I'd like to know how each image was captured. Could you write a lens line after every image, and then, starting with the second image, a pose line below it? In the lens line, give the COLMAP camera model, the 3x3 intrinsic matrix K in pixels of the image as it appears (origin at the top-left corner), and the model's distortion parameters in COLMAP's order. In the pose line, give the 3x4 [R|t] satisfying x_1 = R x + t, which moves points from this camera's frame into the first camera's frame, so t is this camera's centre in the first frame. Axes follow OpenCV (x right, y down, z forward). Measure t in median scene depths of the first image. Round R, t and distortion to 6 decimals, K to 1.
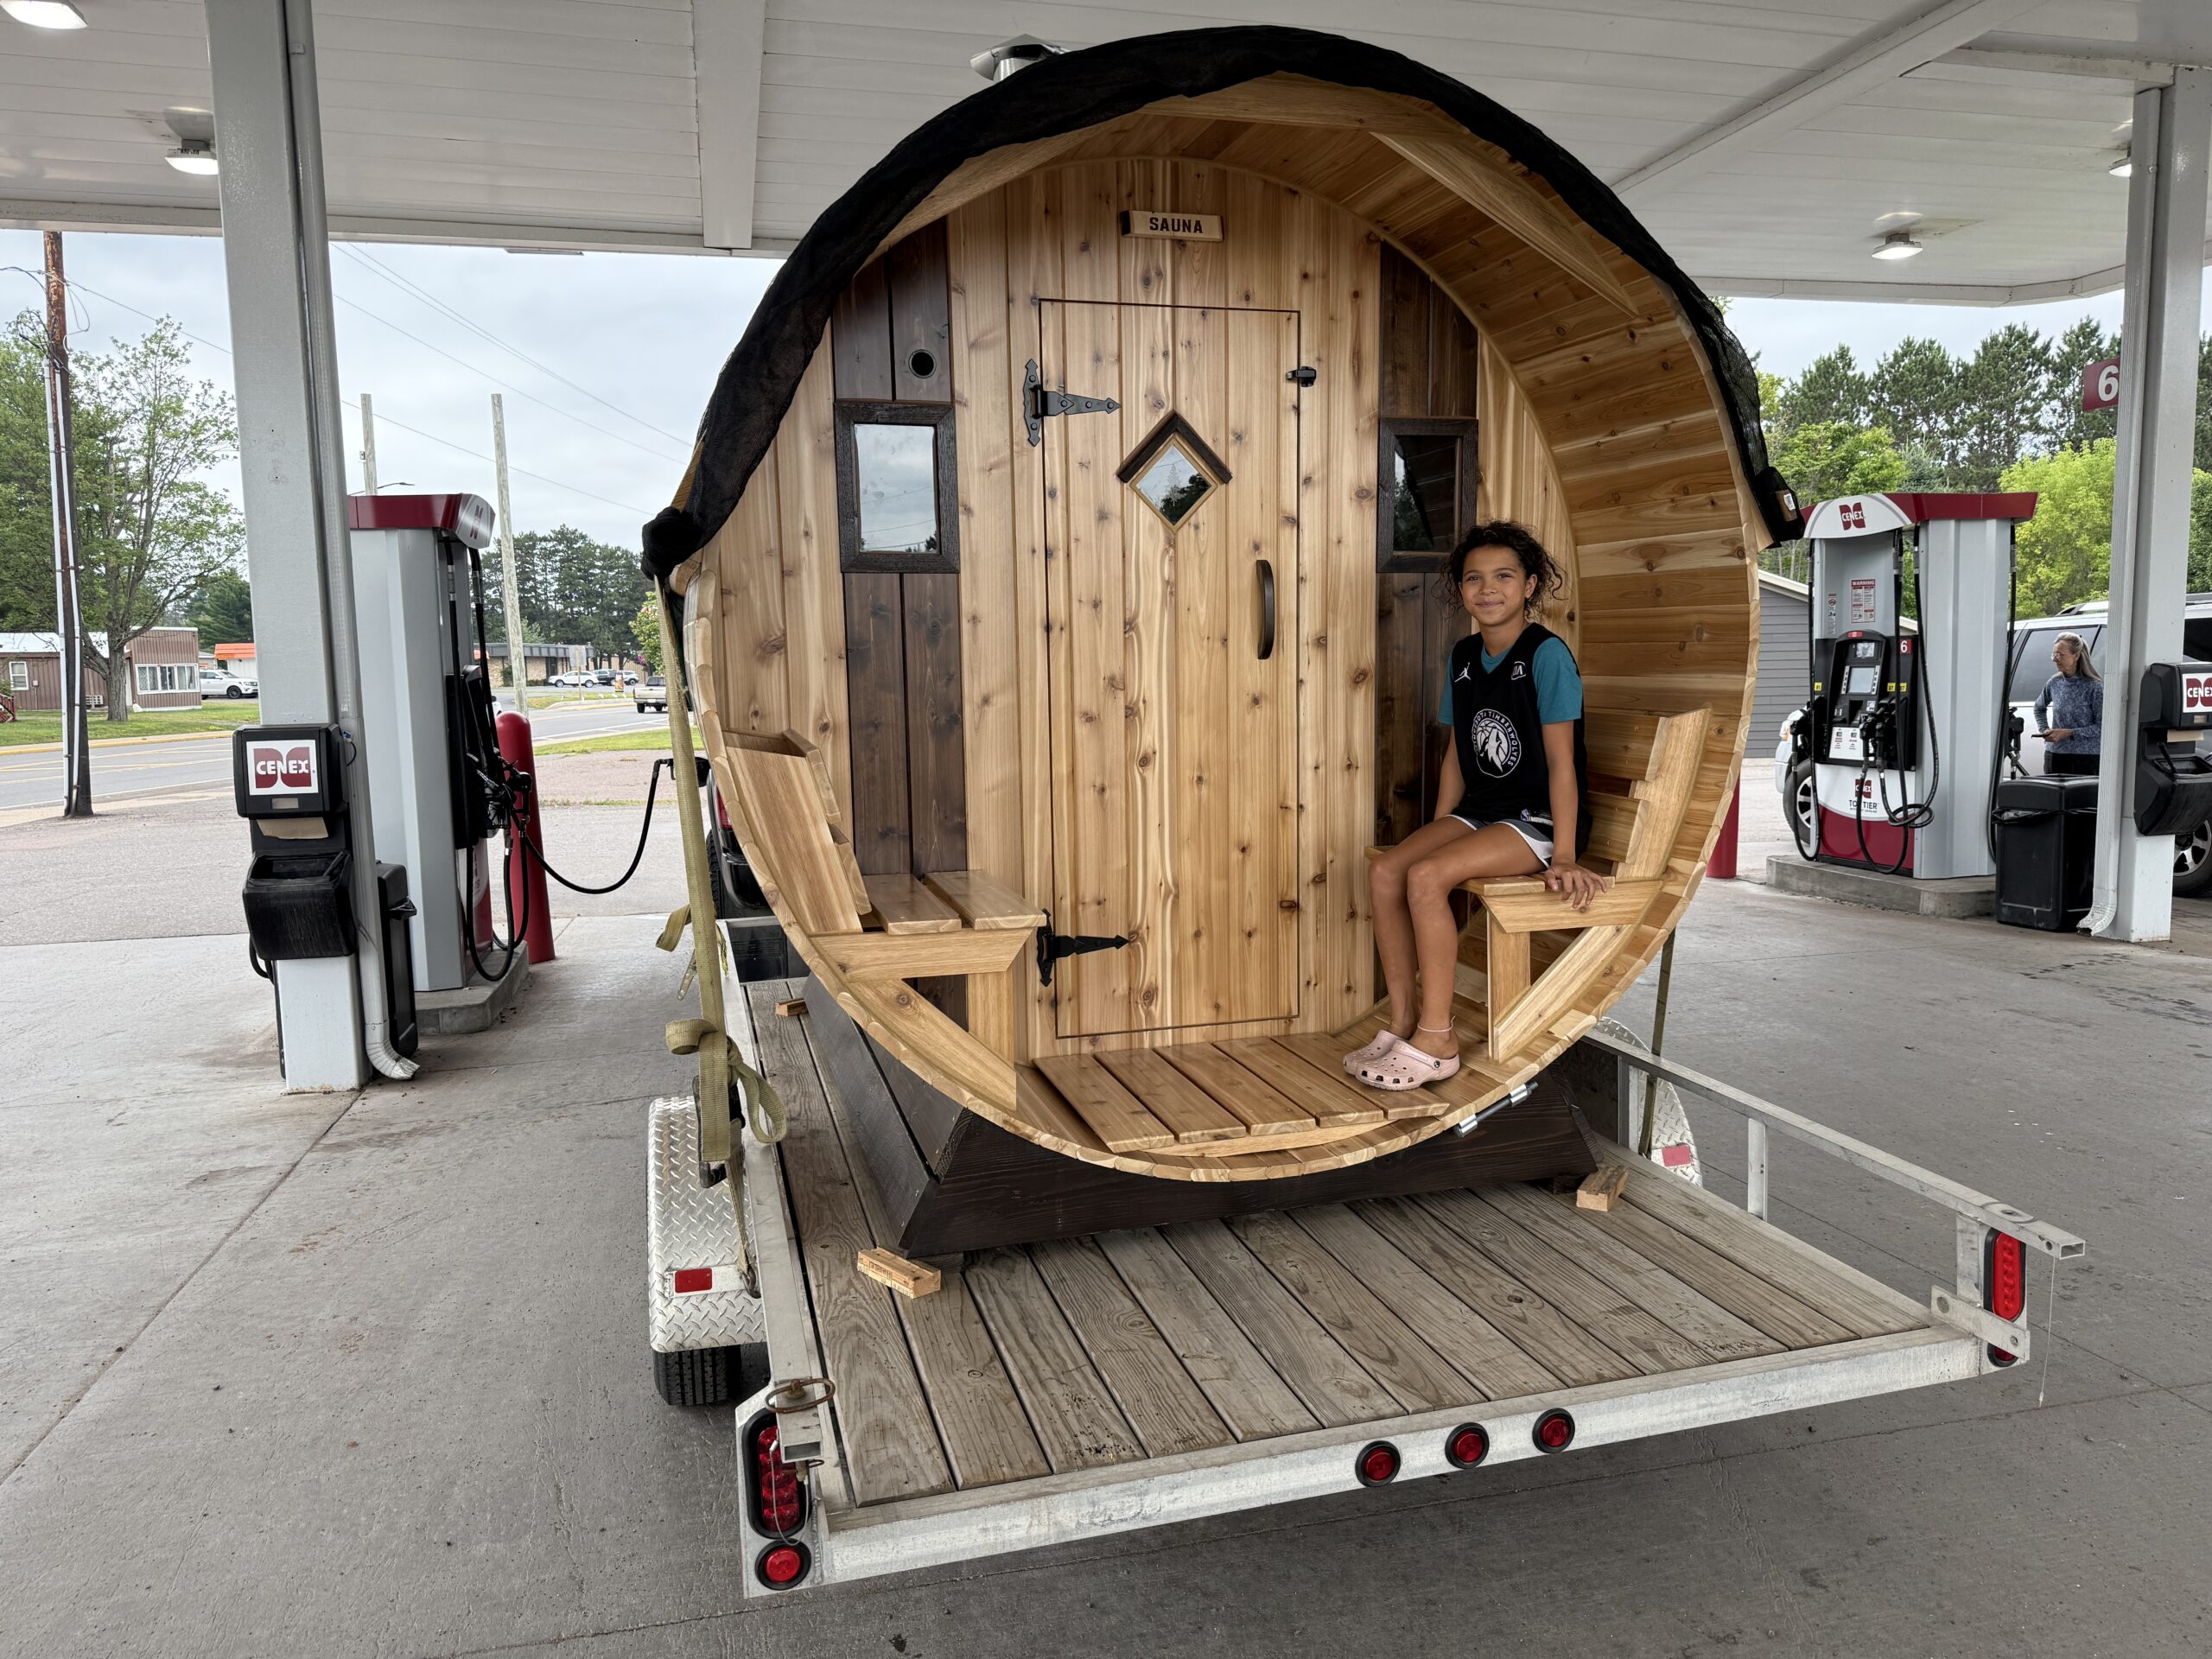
lens RADIAL K [[1527.7, 0, 1106.0], [0, 1527.7, 829.5], [0, 0, 1]] dist [0.204080, -0.427648]
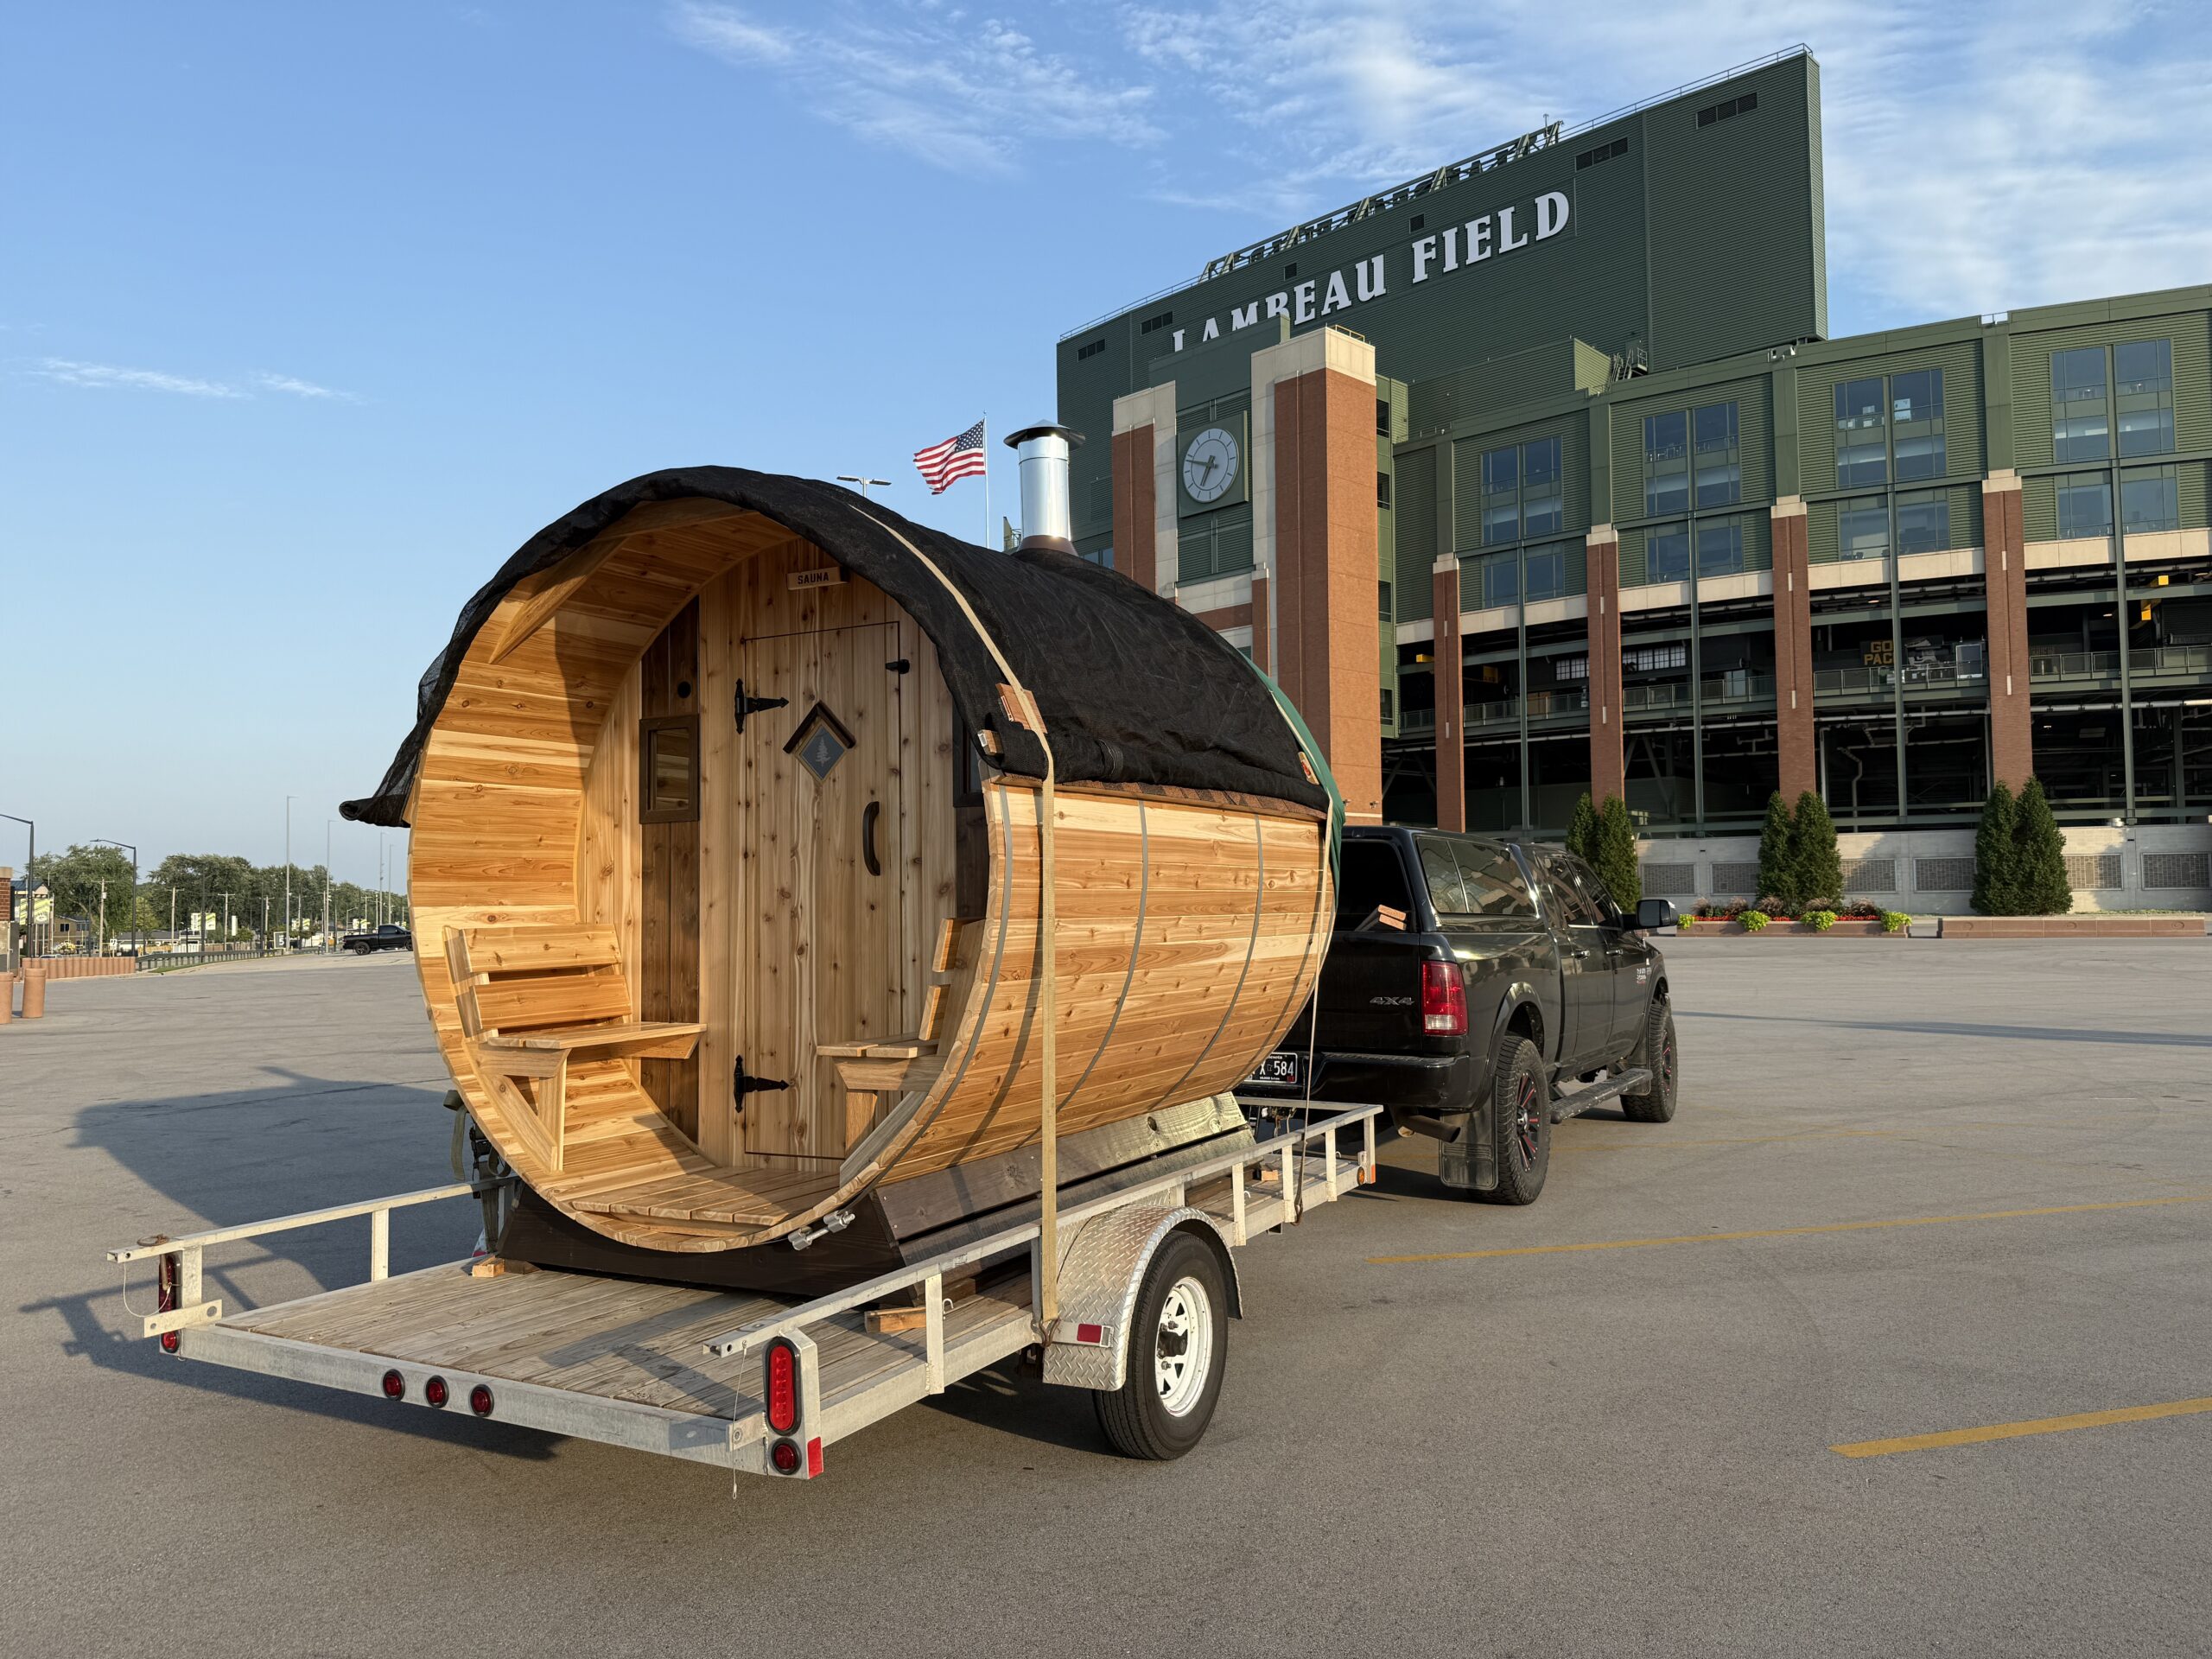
lens RADIAL K [[1535.6, 0, 1121.1], [0, 1535.6, 821.5], [0, 0, 1]] dist [0.140493, -0.245136]
pose [[0.719839, -0.035303, -0.693243, 1.187198], [-0.075490, 0.988801, -0.128740, -0.002785], [0.690024, 0.145005, 0.709112, 0.207763]]
